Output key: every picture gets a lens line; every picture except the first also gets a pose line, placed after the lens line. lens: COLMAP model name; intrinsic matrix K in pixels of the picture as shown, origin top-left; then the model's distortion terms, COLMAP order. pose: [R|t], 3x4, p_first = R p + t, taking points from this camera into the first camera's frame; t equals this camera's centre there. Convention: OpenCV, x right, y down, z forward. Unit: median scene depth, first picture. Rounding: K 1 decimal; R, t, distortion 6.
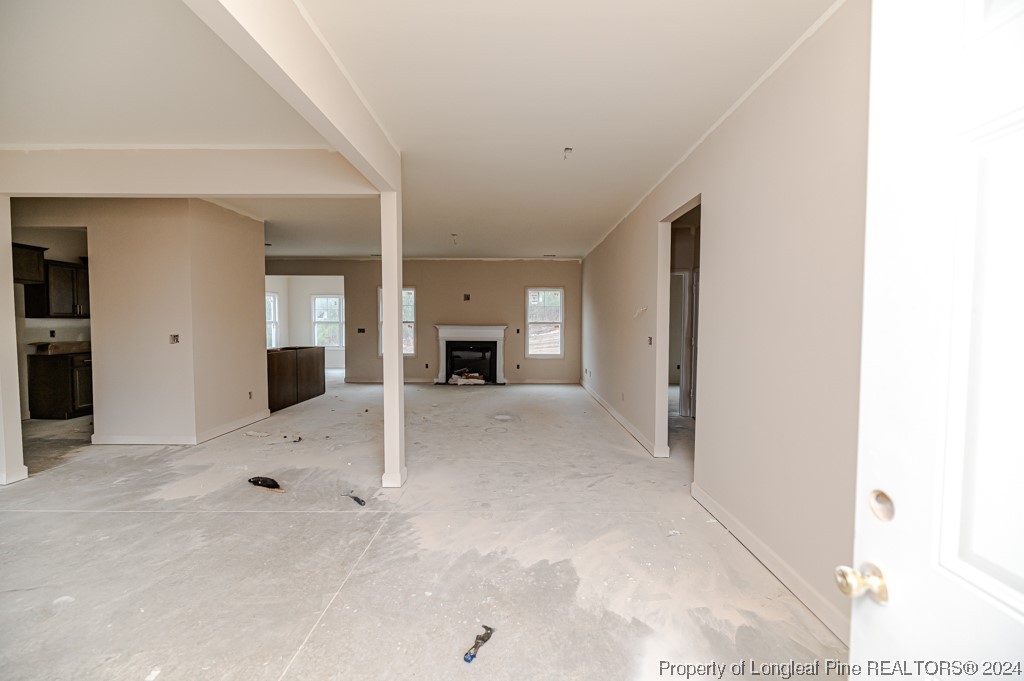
lens RADIAL K [[408.3, 0, 512.0], [0, 408.3, 340.5], [0, 0, 1]] dist [-0.002881, -0.000577]
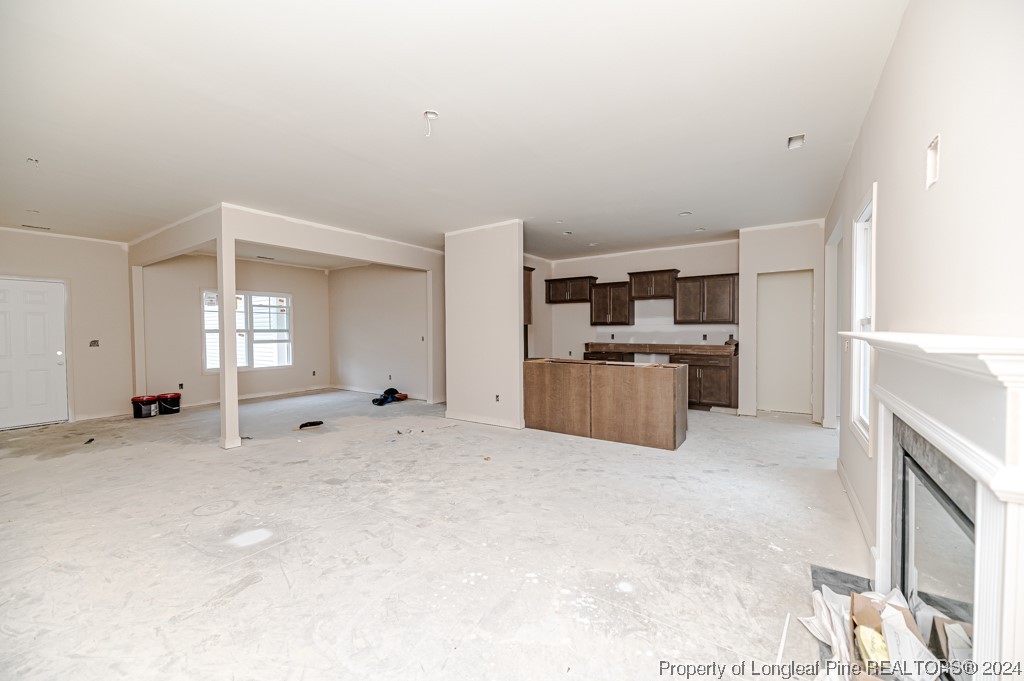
lens RADIAL K [[412.8, 0, 509.9], [0, 412.8, 338.0], [0, 0, 1]] dist [-0.001009, -0.000403]
pose [[-0.563958, 0.017384, -0.825620, 0.242287], [-0.029804, 0.998699, 0.041387, -0.074900], [0.825265, 0.047948, -0.562706, 1.920657]]
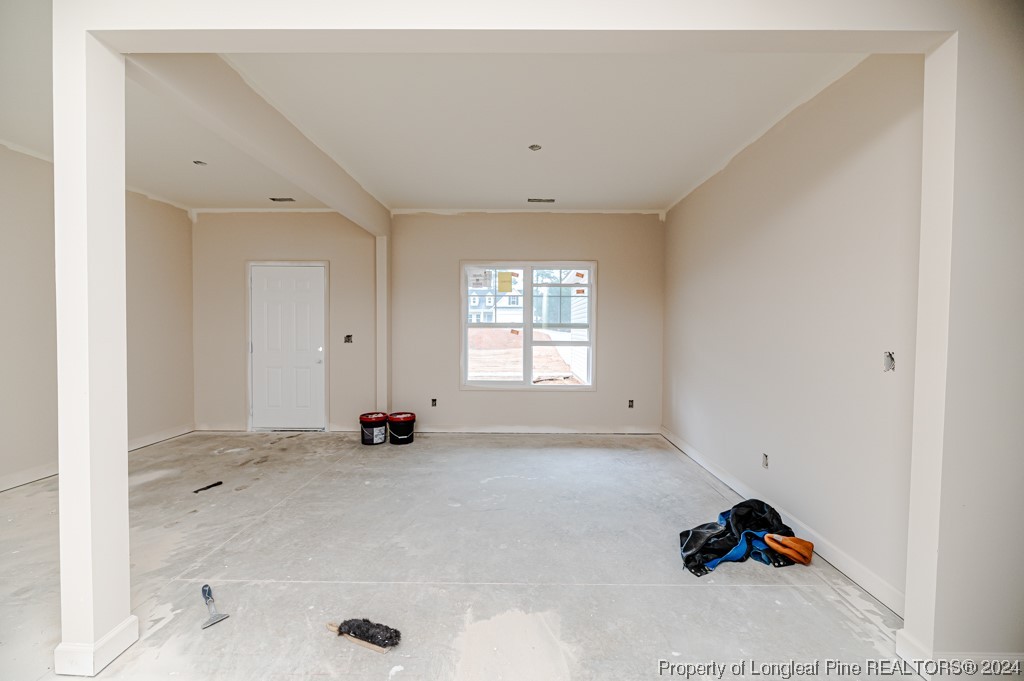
lens RADIAL K [[412.8, 0, 509.9], [0, 412.8, 338.0], [0, 0, 1]] dist [-0.001009, -0.000403]
pose [[-0.999870, -0.009283, 0.013186, -0.578552], [-0.008340, 0.997521, 0.069877, -0.041345], [-0.013802, 0.069758, -0.997468, 1.090780]]
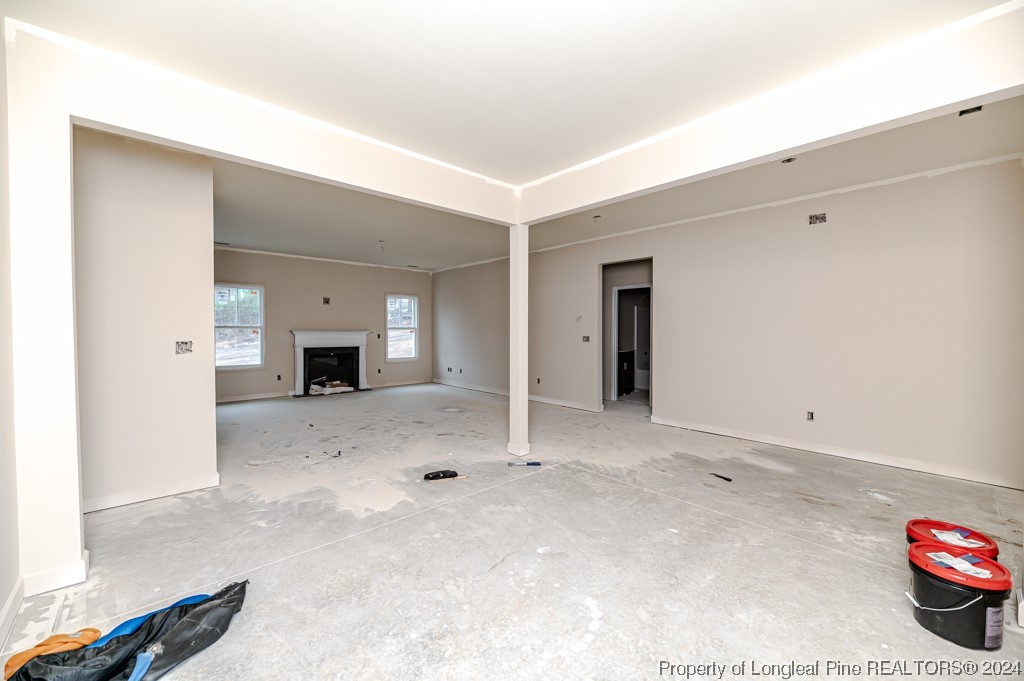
lens RADIAL K [[406.7, 0, 507.9], [0, 406.7, 338.8], [0, 0, 1]] dist [-0.000888, -0.000287]
pose [[0.737311, -0.016516, 0.675351, -0.873595], [0.030451, 0.999498, -0.008800, 0.004977], [-0.674867, 0.027054, 0.737444, 0.065483]]
